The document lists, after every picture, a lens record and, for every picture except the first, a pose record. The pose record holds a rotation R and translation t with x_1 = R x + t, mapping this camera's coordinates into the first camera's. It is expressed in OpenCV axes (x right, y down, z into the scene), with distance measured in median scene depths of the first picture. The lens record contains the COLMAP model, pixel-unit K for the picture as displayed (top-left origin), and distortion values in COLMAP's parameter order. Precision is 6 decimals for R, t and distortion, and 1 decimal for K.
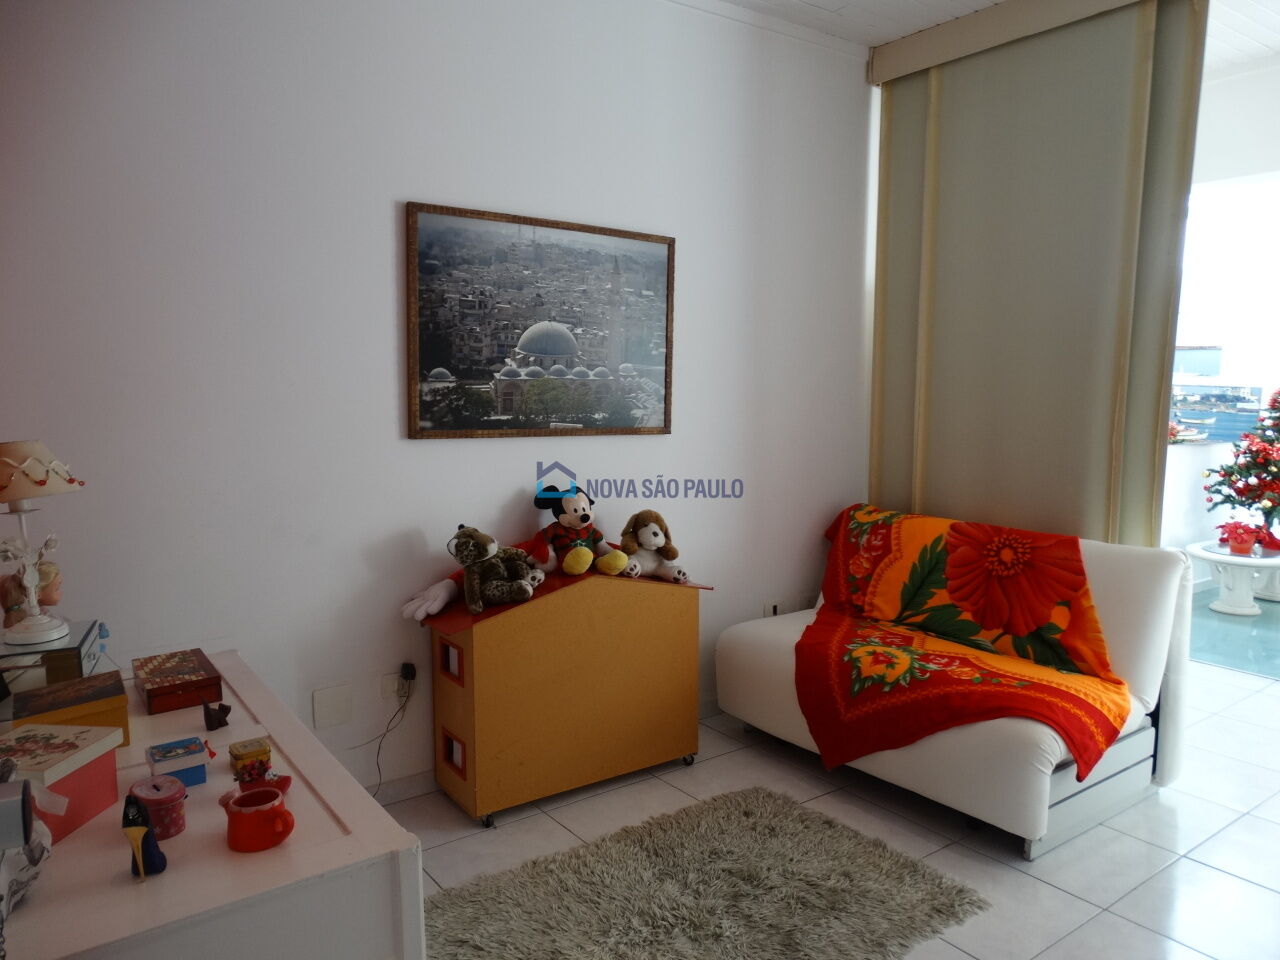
lens RADIAL K [[909.4, 0, 638.8], [0, 909.4, 481.0], [0, 0, 1]] dist [0.003048, 0.000786]
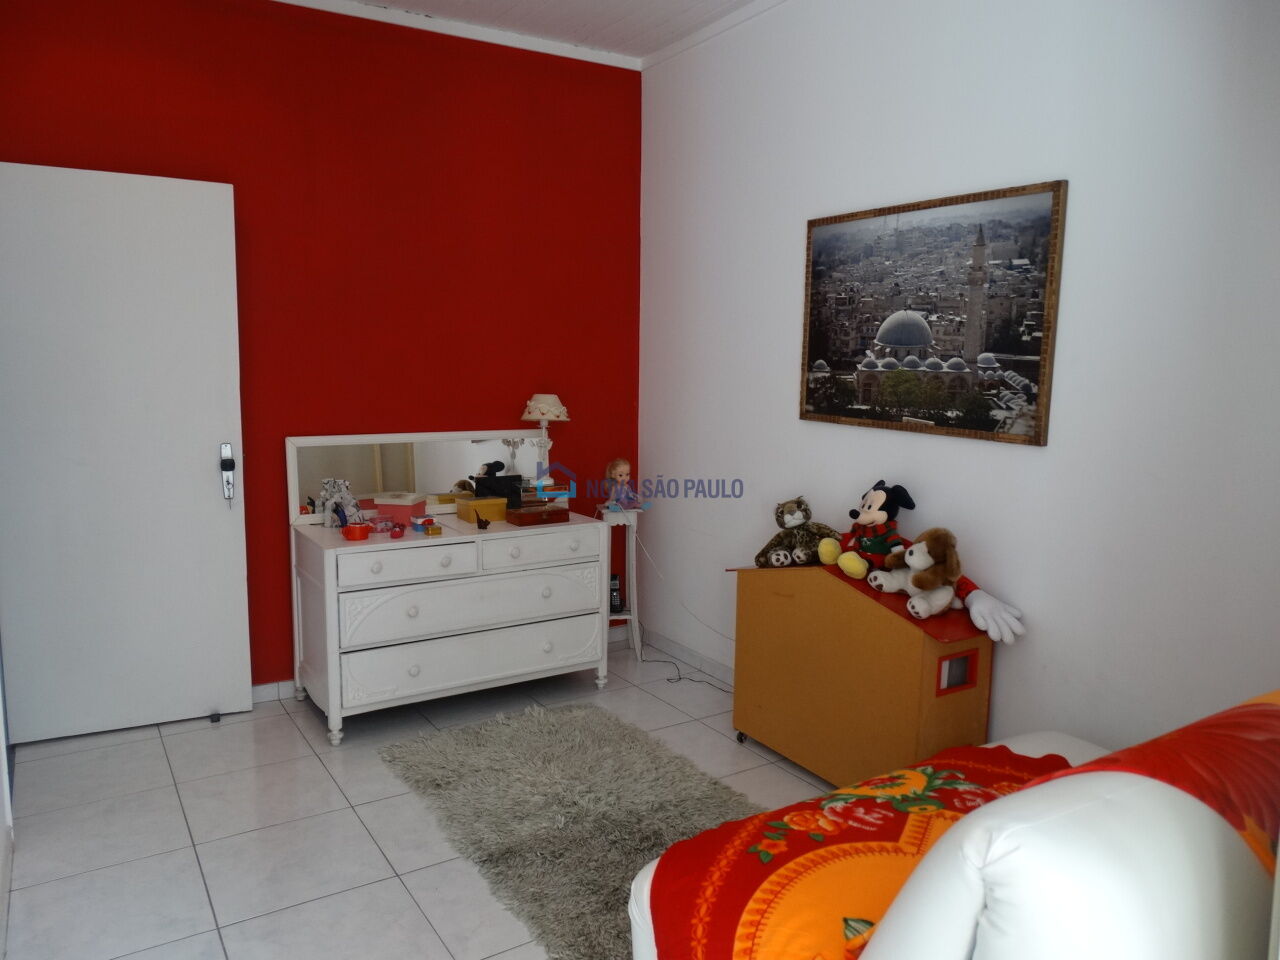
lens RADIAL K [[909.4, 0, 637.6], [0, 909.4, 481.5], [0, 0, 1]] dist [0.003048, 0.000786]
pose [[-0.063348, 0.132087, -0.989212, 0.899900], [-0.114670, 0.983675, 0.138691, -0.100208], [0.991382, 0.122218, -0.047167, 0.798192]]
